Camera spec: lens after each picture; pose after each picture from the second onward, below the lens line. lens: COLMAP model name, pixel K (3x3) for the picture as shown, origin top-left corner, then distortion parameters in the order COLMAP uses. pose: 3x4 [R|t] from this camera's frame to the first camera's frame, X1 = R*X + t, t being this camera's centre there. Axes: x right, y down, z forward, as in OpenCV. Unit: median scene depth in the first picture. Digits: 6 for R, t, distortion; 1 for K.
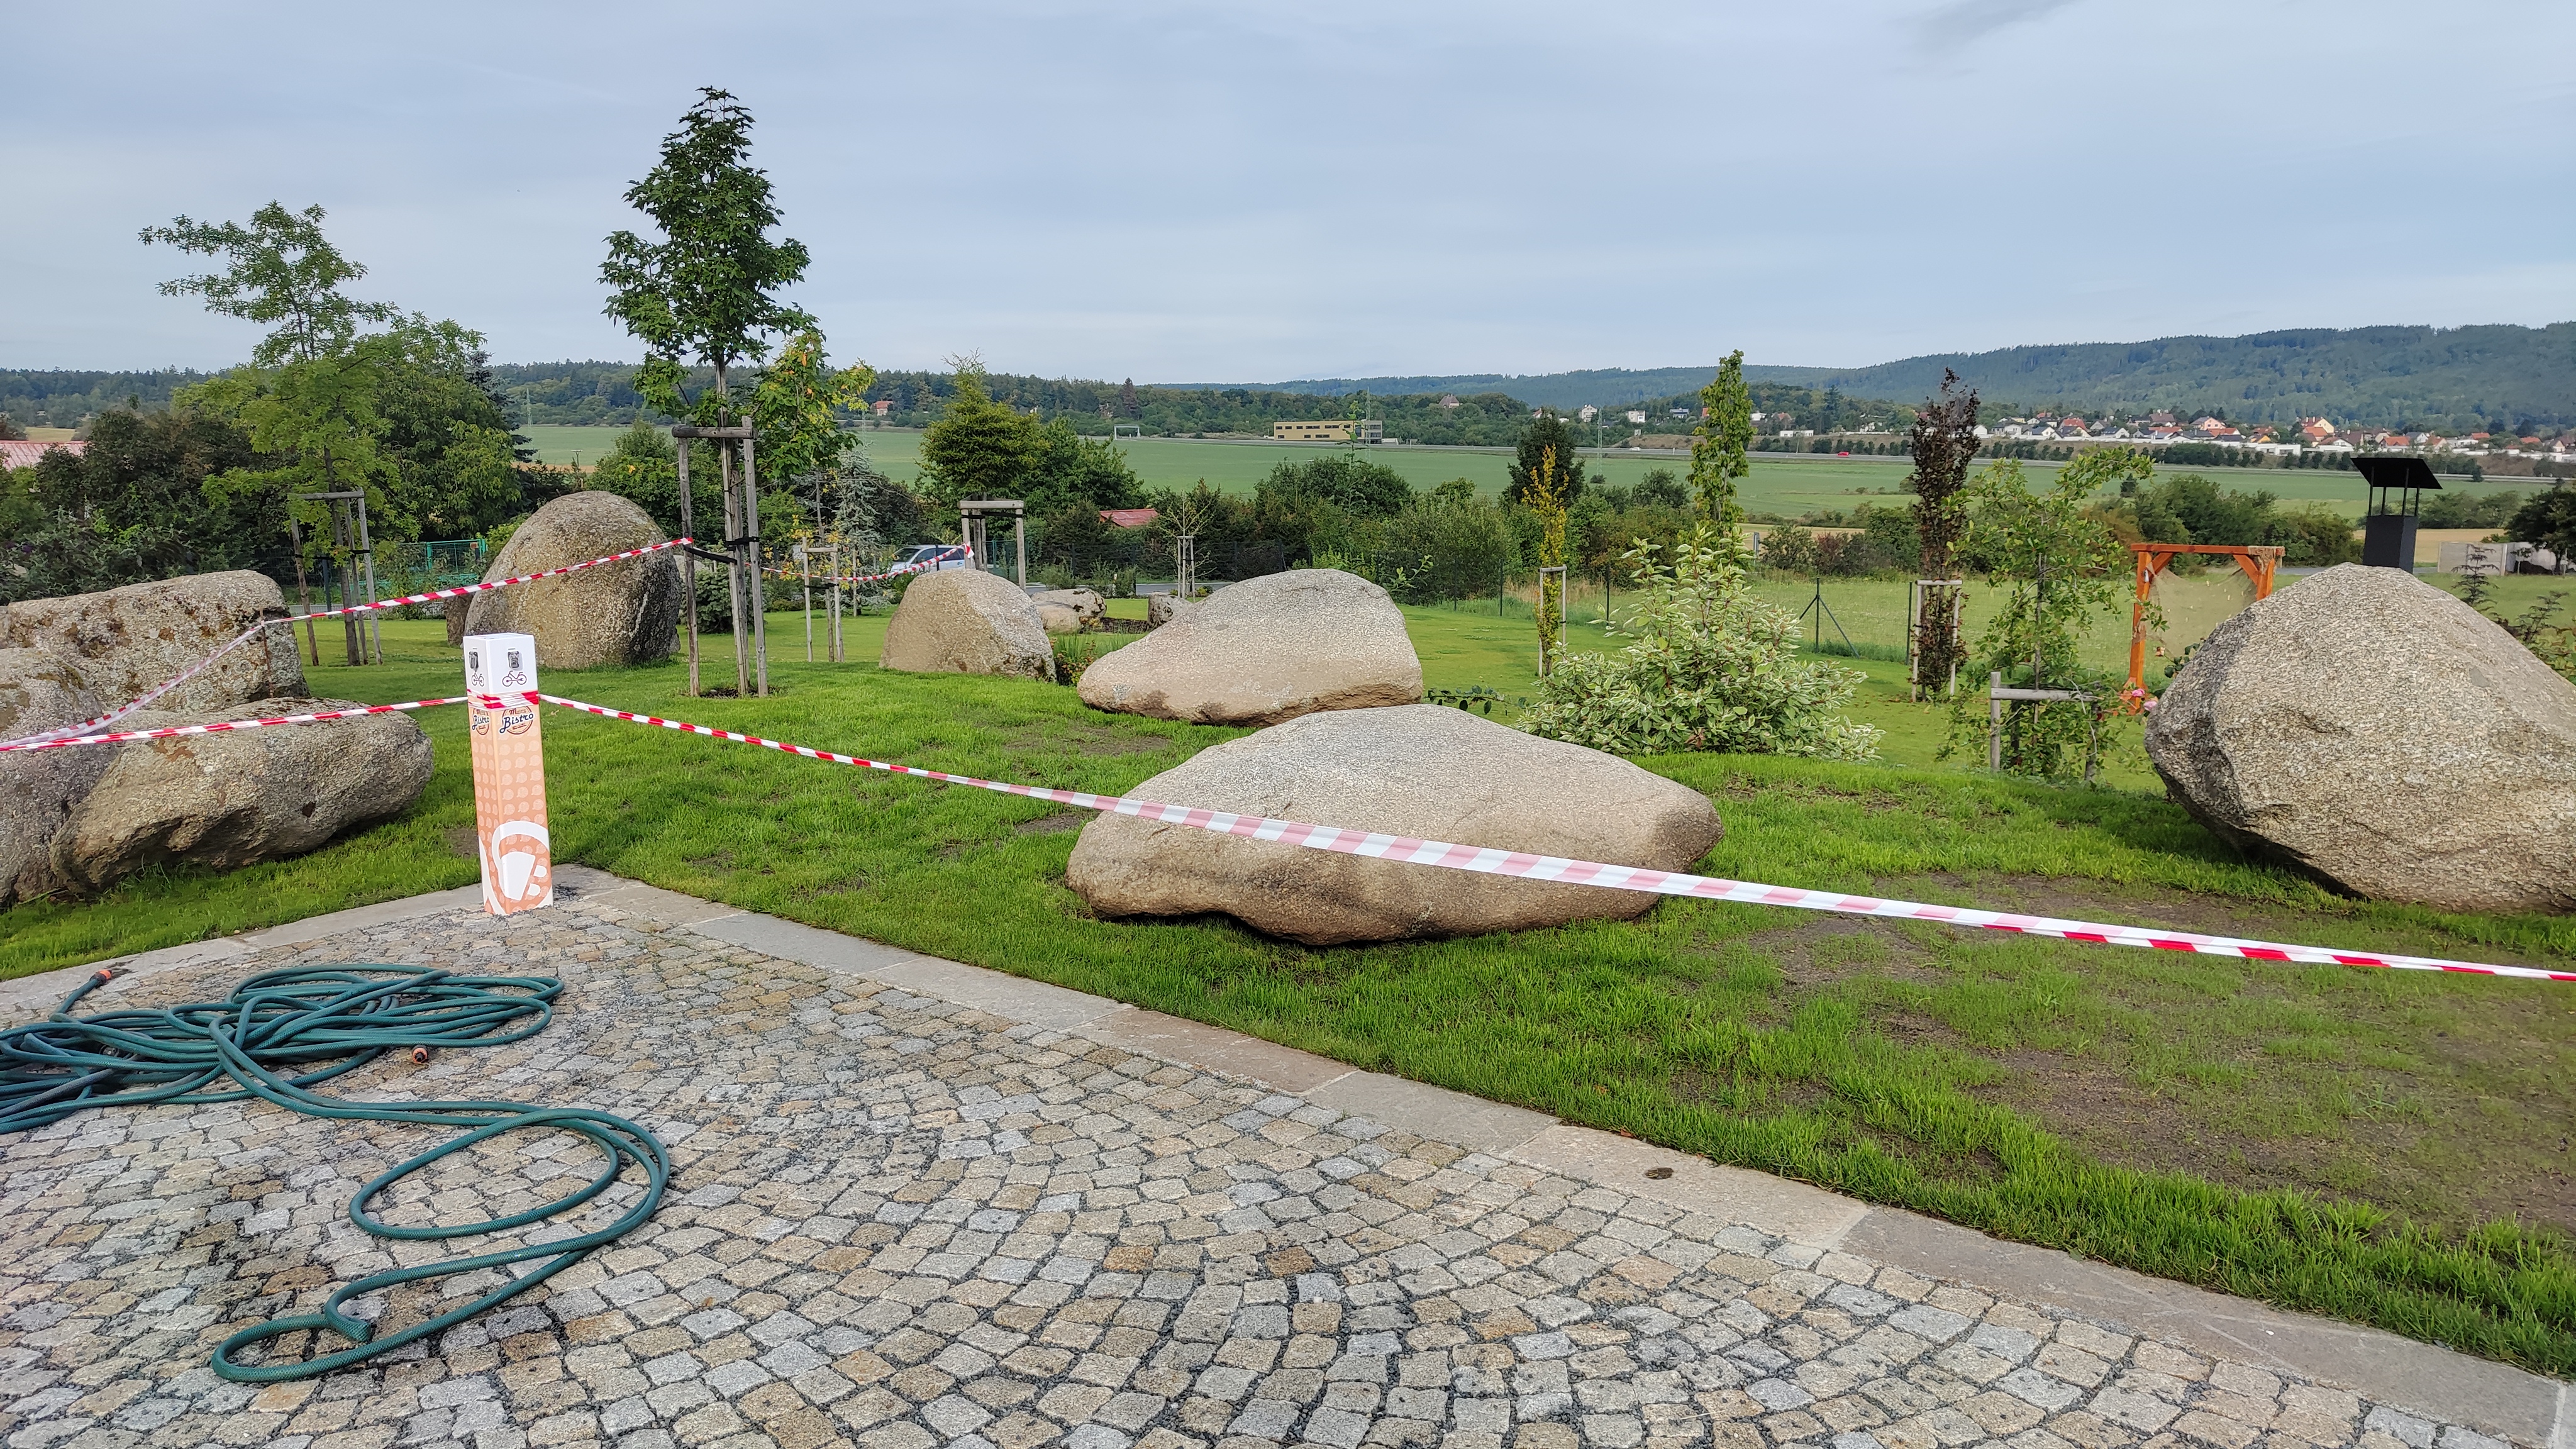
lens RADIAL K [[1699.4, 0, 1297.8], [0, 1699.4, 733.1], [0, 0, 1]] dist [0.006463, -0.010074]
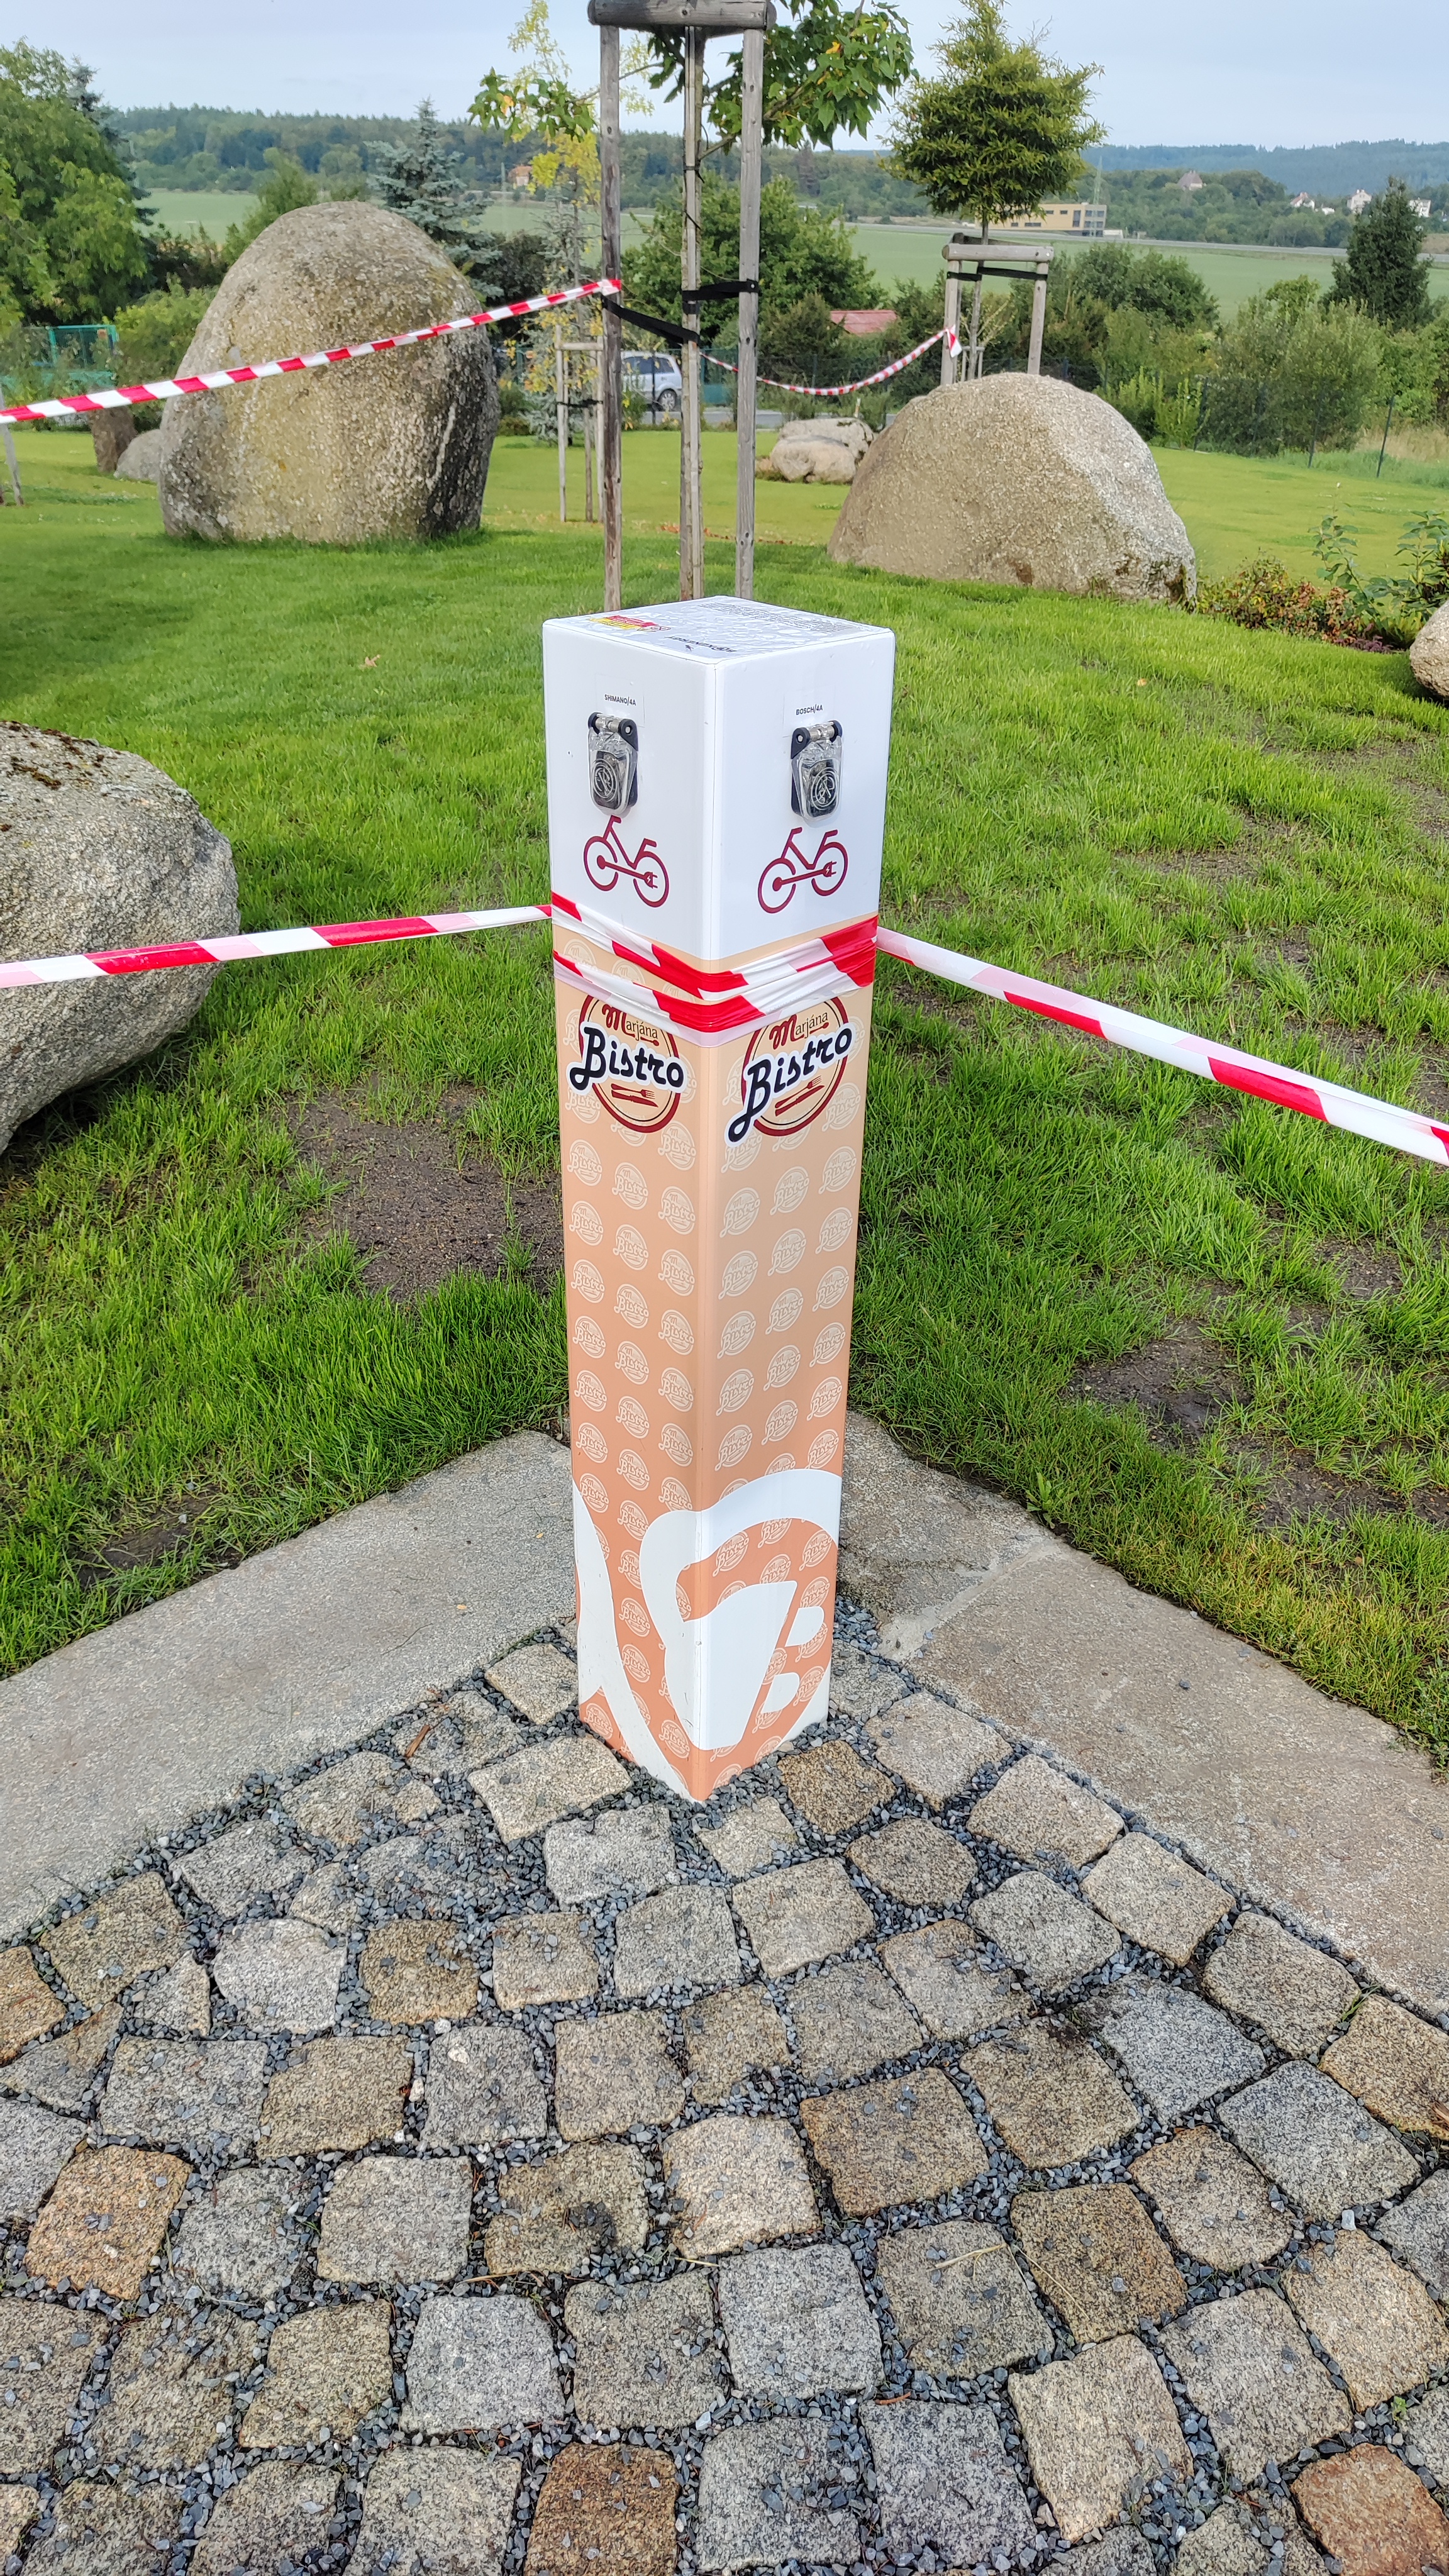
lens RADIAL K [[1699.4, 0, 714.8], [0, 1699.4, 1292.9], [0, 0, 1]] dist [0.006463, -0.010074]
pose [[0.990040, 0.092092, -0.106487, -0.152596], [-0.044805, 0.923160, 0.381796, -0.021039], [0.133465, -0.373222, 0.918092, 0.274542]]
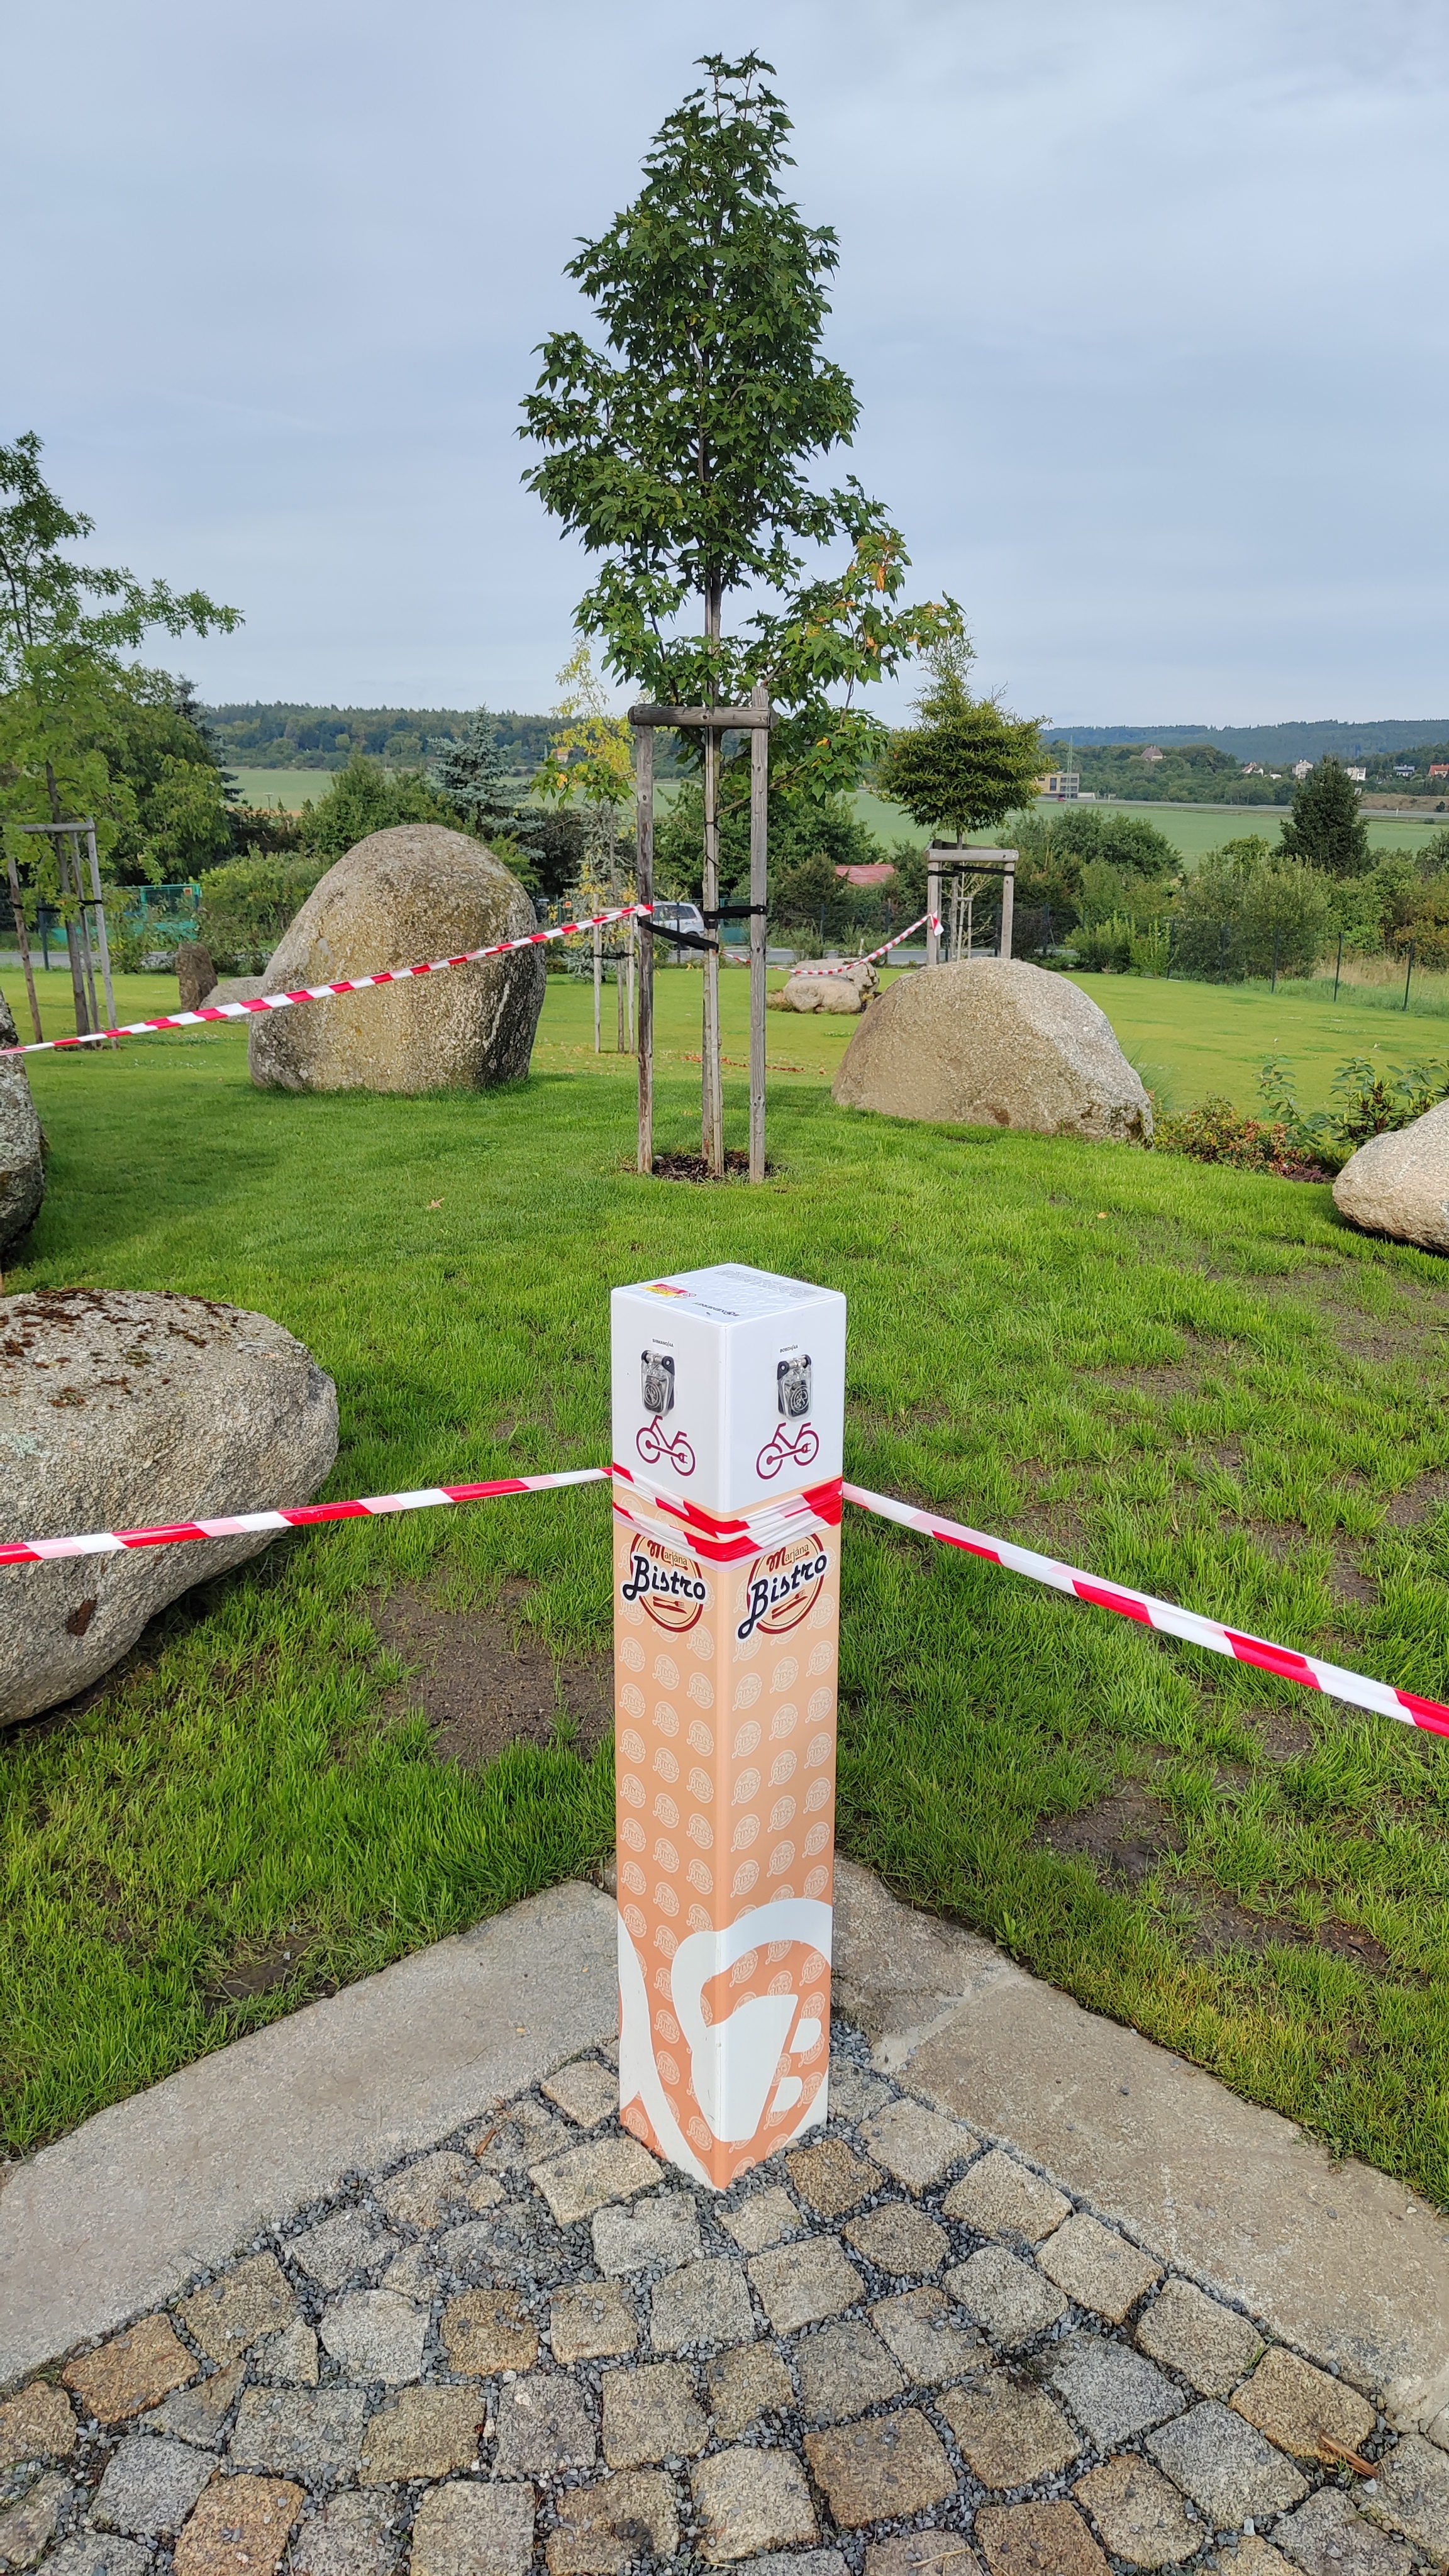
lens RADIAL K [[1699.4, 0, 731.4], [0, 1699.4, 1321.7], [0, 0, 1]] dist [0.006463, -0.010074]
pose [[0.990088, 0.054585, -0.129410, -0.148861], [-0.037181, 0.990382, 0.133274, -0.030999], [0.135440, -0.127141, 0.982594, 0.248034]]
